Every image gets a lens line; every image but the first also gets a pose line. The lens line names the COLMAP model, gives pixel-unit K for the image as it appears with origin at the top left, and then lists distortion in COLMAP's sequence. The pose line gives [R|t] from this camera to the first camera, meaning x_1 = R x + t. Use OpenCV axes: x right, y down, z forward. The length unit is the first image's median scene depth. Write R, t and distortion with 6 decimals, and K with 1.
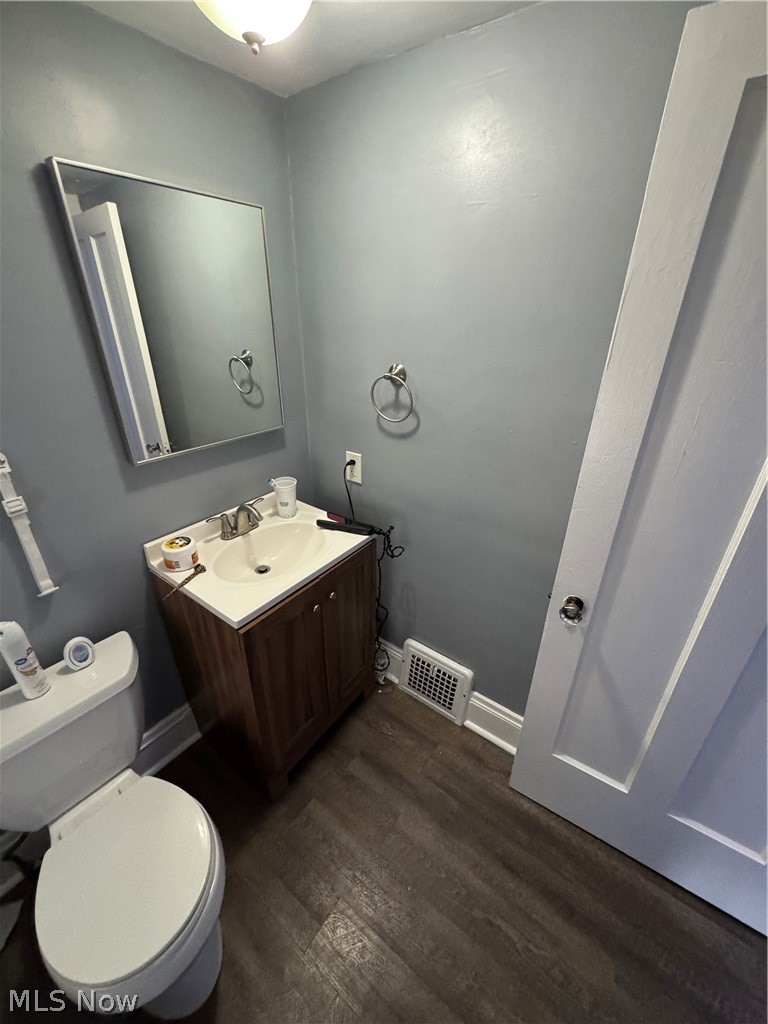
lens RADIAL K [[404.1, 0, 384.0], [0, 404.1, 512.0], [0, 0, 1]] dist [0.001520, 0.000326]
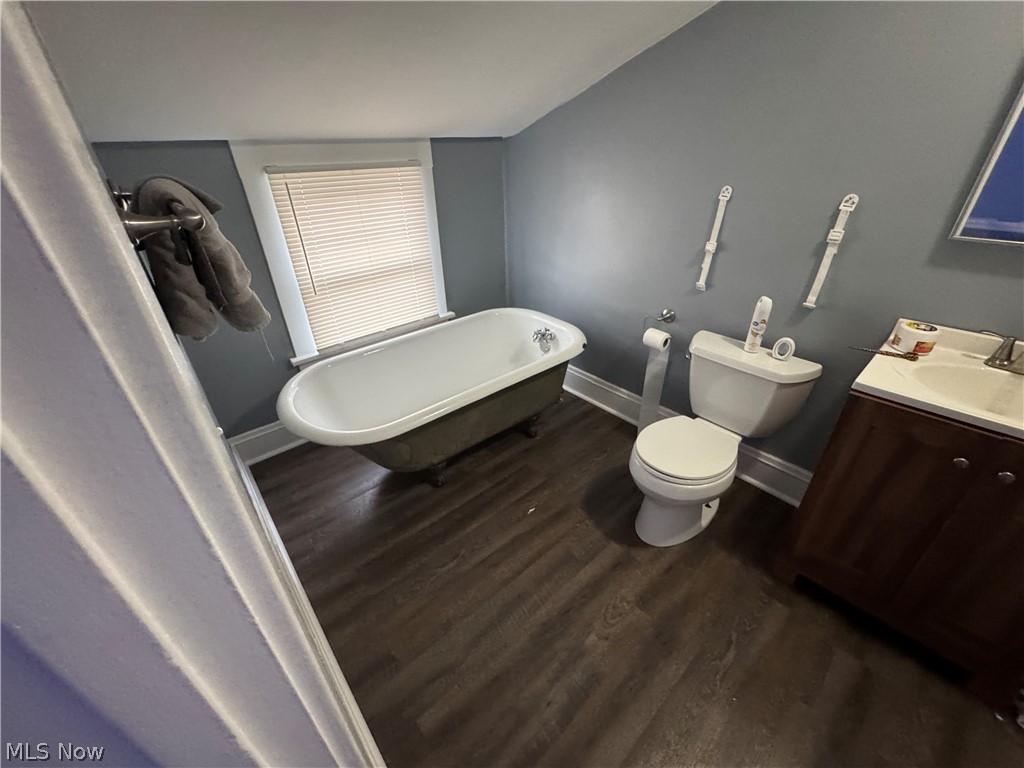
lens RADIAL K [[404.1, 0, 512.0], [0, 404.1, 384.0], [0, 0, 1]] dist [0.001520, 0.000326]
pose [[-0.211383, 0.481047, -0.850829, 0.666682], [-0.421930, 0.740301, 0.523382, 0.088554], [0.881642, 0.469625, 0.046481, 0.129102]]
